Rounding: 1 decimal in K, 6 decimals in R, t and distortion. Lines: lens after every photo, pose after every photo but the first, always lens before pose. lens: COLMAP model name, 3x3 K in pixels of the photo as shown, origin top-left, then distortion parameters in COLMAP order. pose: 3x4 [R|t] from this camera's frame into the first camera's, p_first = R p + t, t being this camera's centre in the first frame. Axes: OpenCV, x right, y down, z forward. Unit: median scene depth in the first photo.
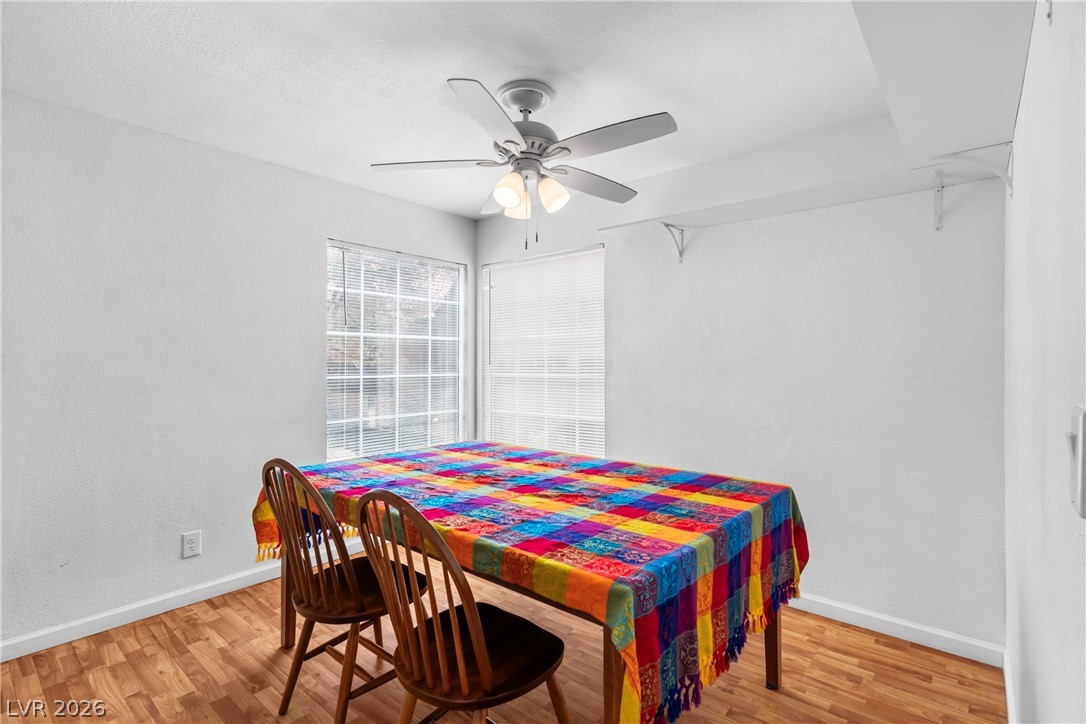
lens RADIAL K [[510.9, 0, 544.7], [0, 510.9, 358.9], [0, 0, 1]] dist [-0.001189, 0.000106]
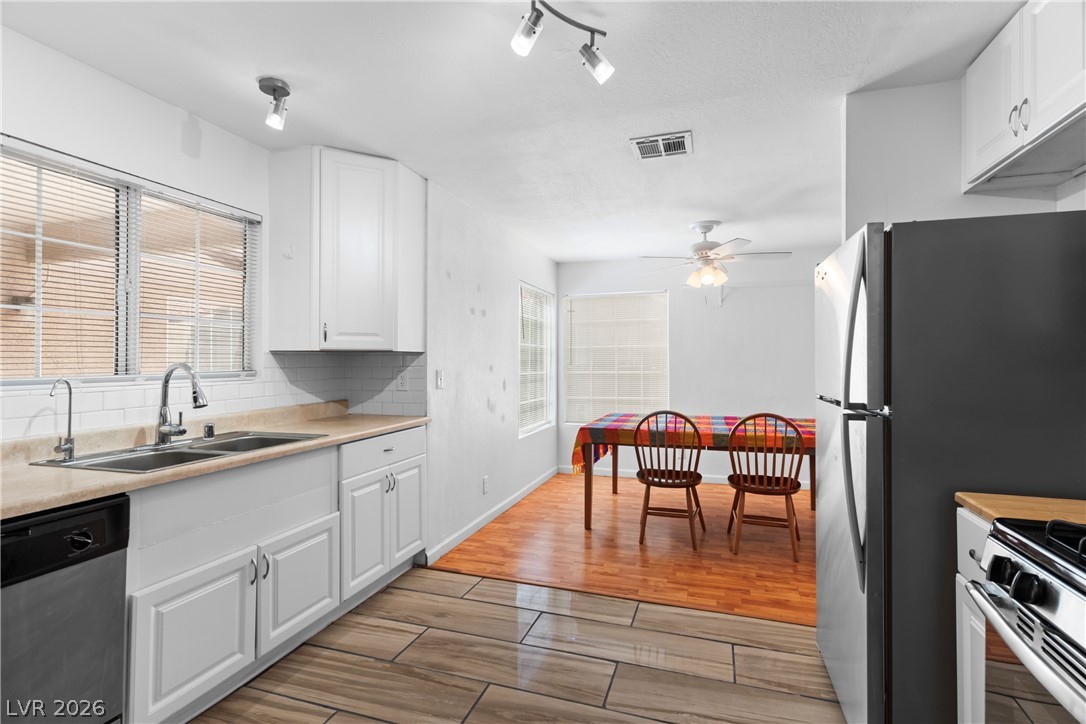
lens RADIAL K [[510.9, 0, 544.7], [0, 510.9, 358.9], [0, 0, 1]] dist [-0.001189, 0.000106]
pose [[0.938008, -0.005895, 0.346562, -1.127362], [0.008438, 0.999947, -0.005827, -0.005930], [-0.346510, 0.008390, 0.938009, -0.531666]]
